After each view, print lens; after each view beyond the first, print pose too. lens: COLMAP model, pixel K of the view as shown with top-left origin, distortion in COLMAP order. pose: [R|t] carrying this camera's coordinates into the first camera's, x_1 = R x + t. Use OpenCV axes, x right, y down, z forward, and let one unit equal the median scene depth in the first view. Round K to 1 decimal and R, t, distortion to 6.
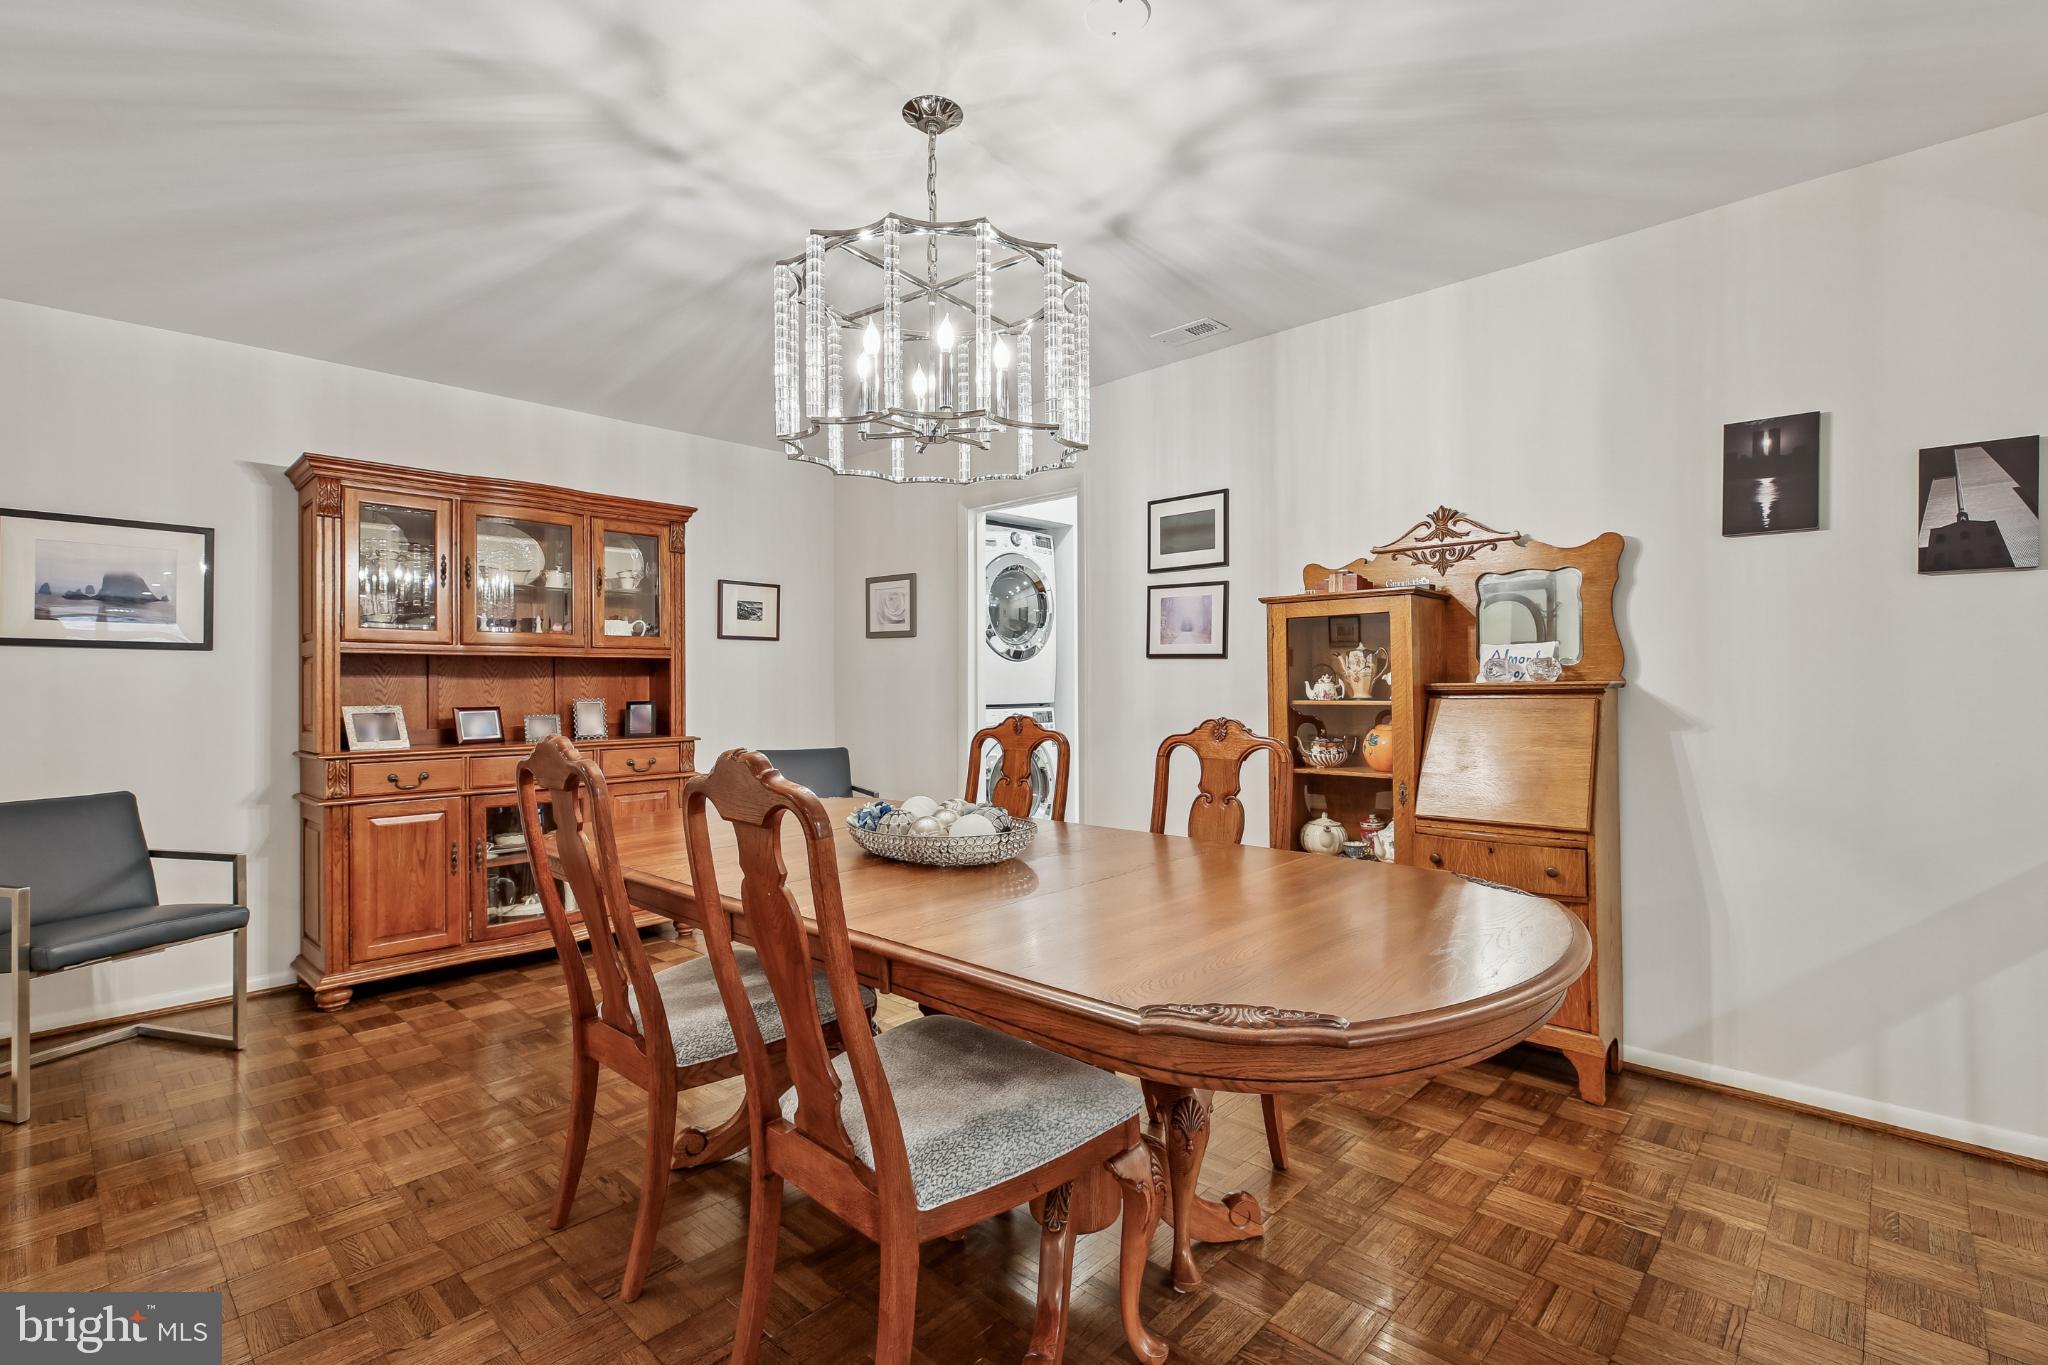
lens RADIAL K [[928.8, 0, 1025.8], [0, 928.8, 679.1], [0, 0, 1]] dist [0.005180, -0.001074]
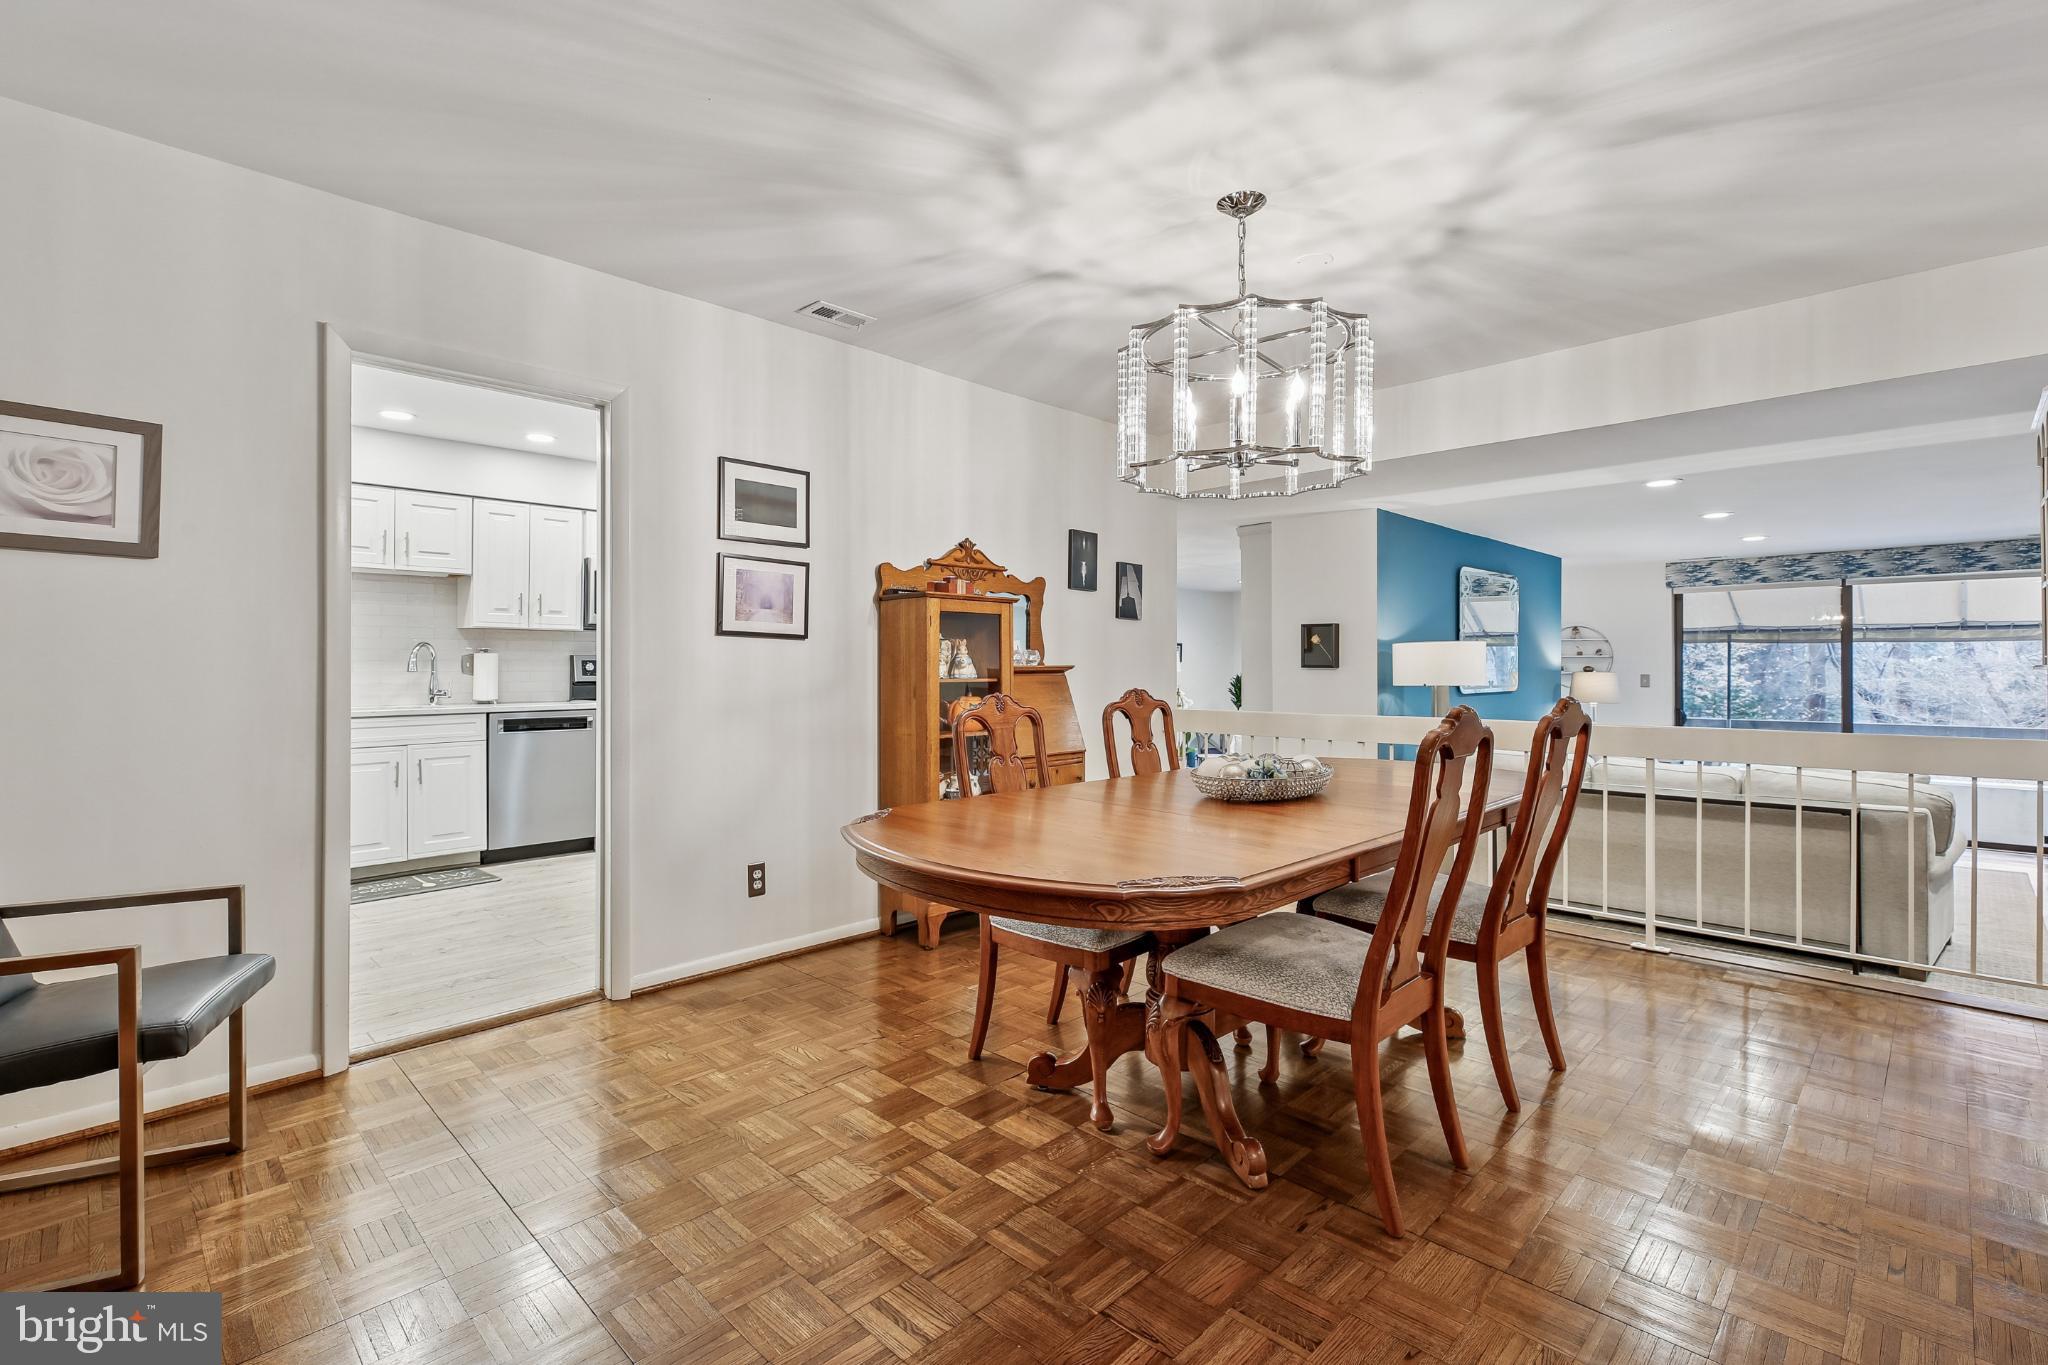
lens RADIAL K [[936.8, 0, 1028.2], [0, 936.8, 666.9], [0, 0, 1]] dist [0.006878, 0.000057]
pose [[0.026579, 0.008166, 0.999613, -0.791295], [-0.008461, 0.999933, -0.007944, 0.013065], [-0.999611, -0.008247, 0.026646, 0.729814]]
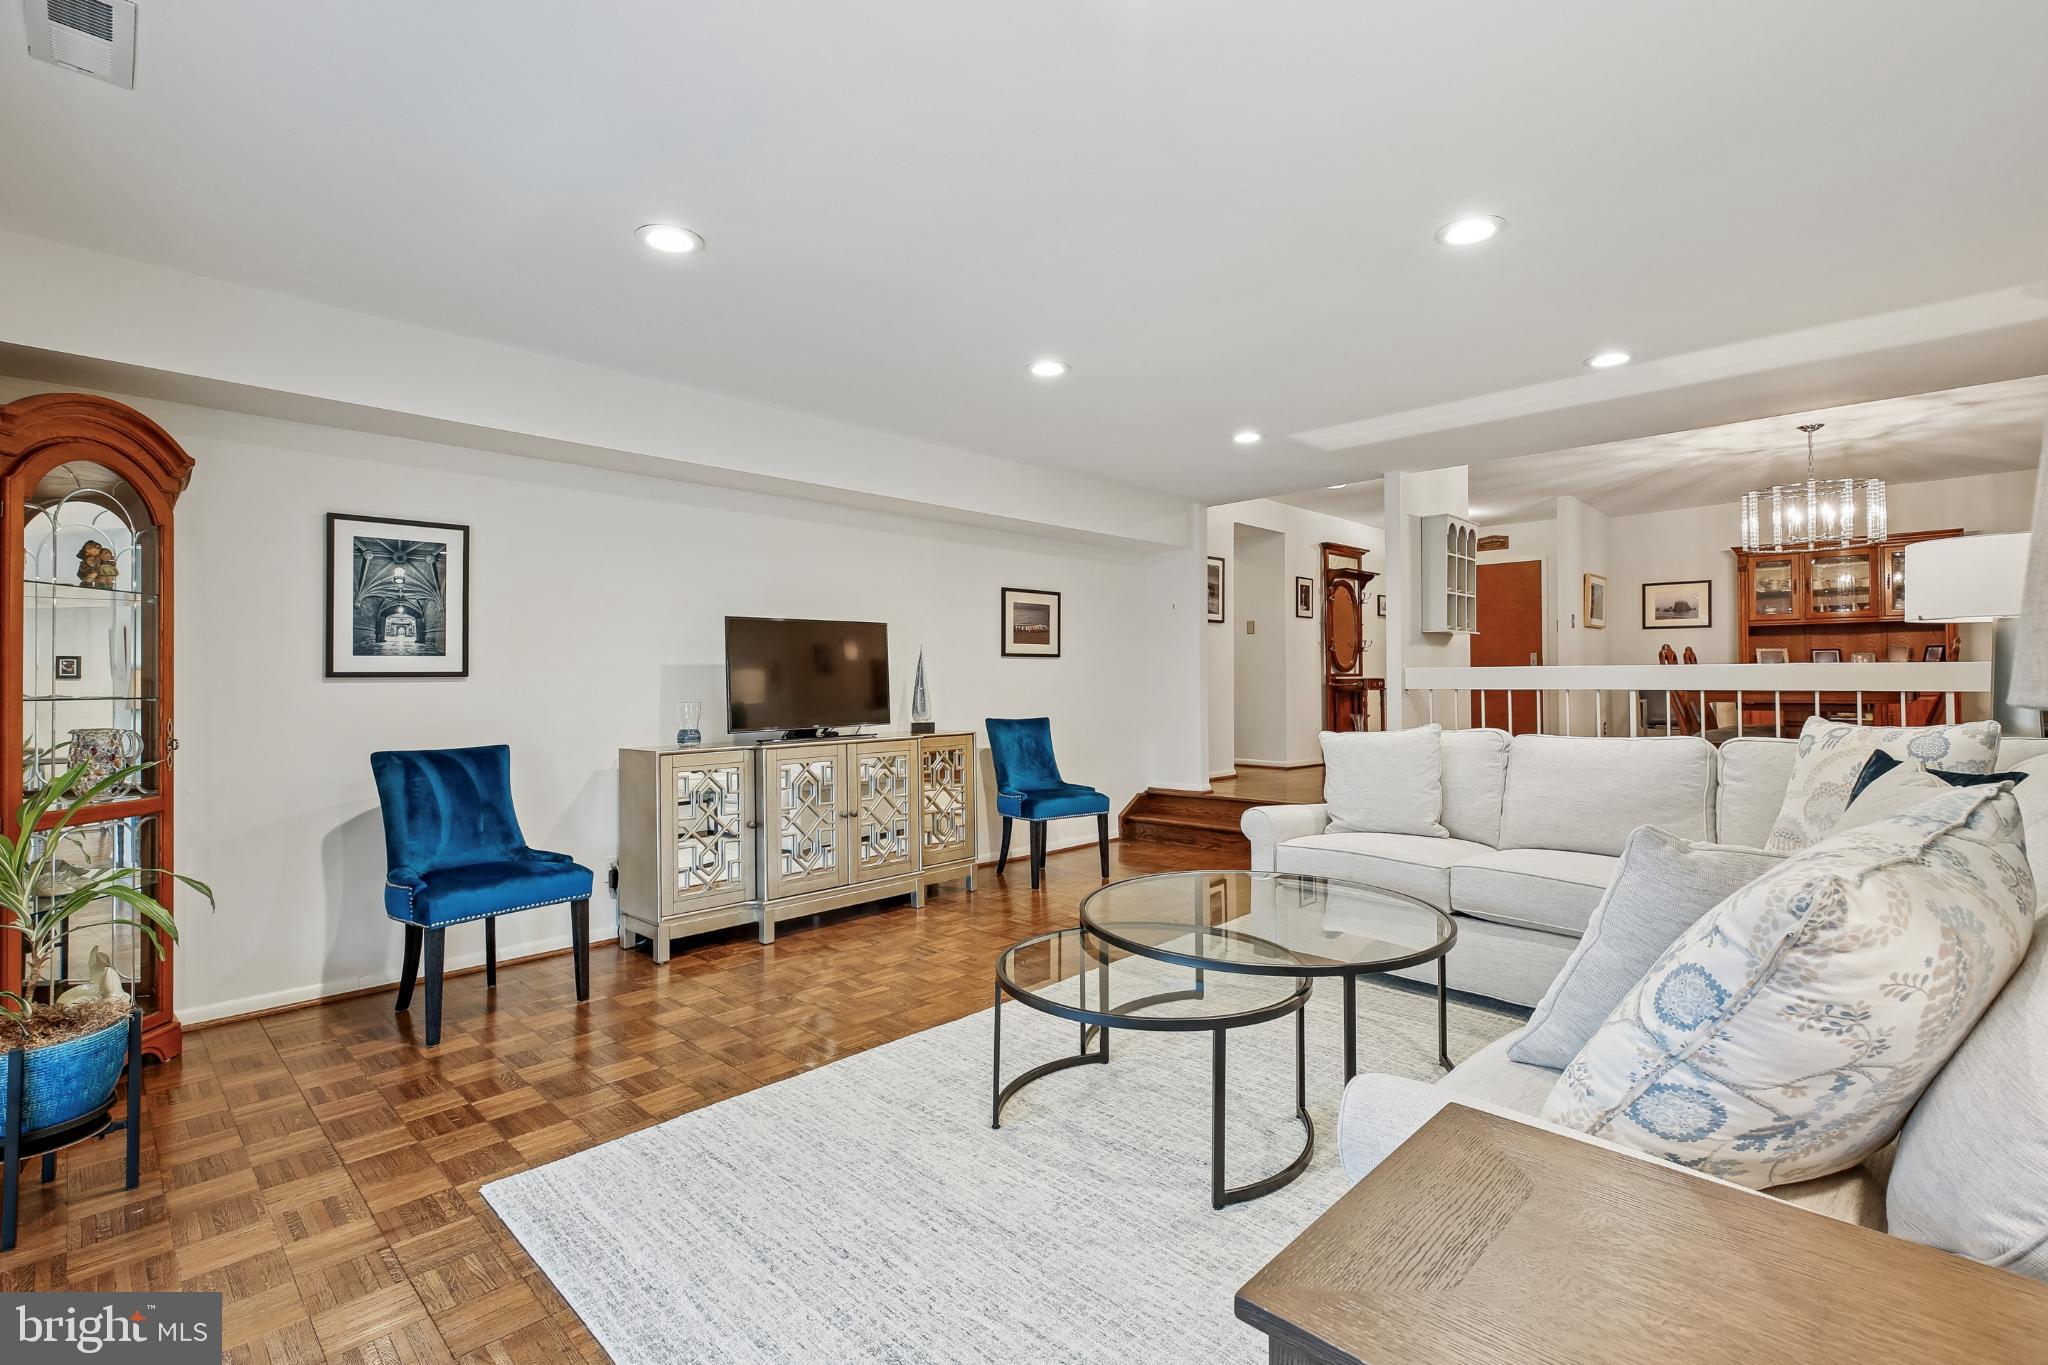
lens RADIAL K [[936.8, 0, 1028.2], [0, 936.8, 666.9], [0, 0, 1]] dist [0.006878, 0.000057]
pose [[-0.020860, -0.006011, -0.999764, 1.635329], [0.013370, 0.999891, -0.006291, 0.064528], [0.999693, -0.013498, -0.020777, -0.771753]]
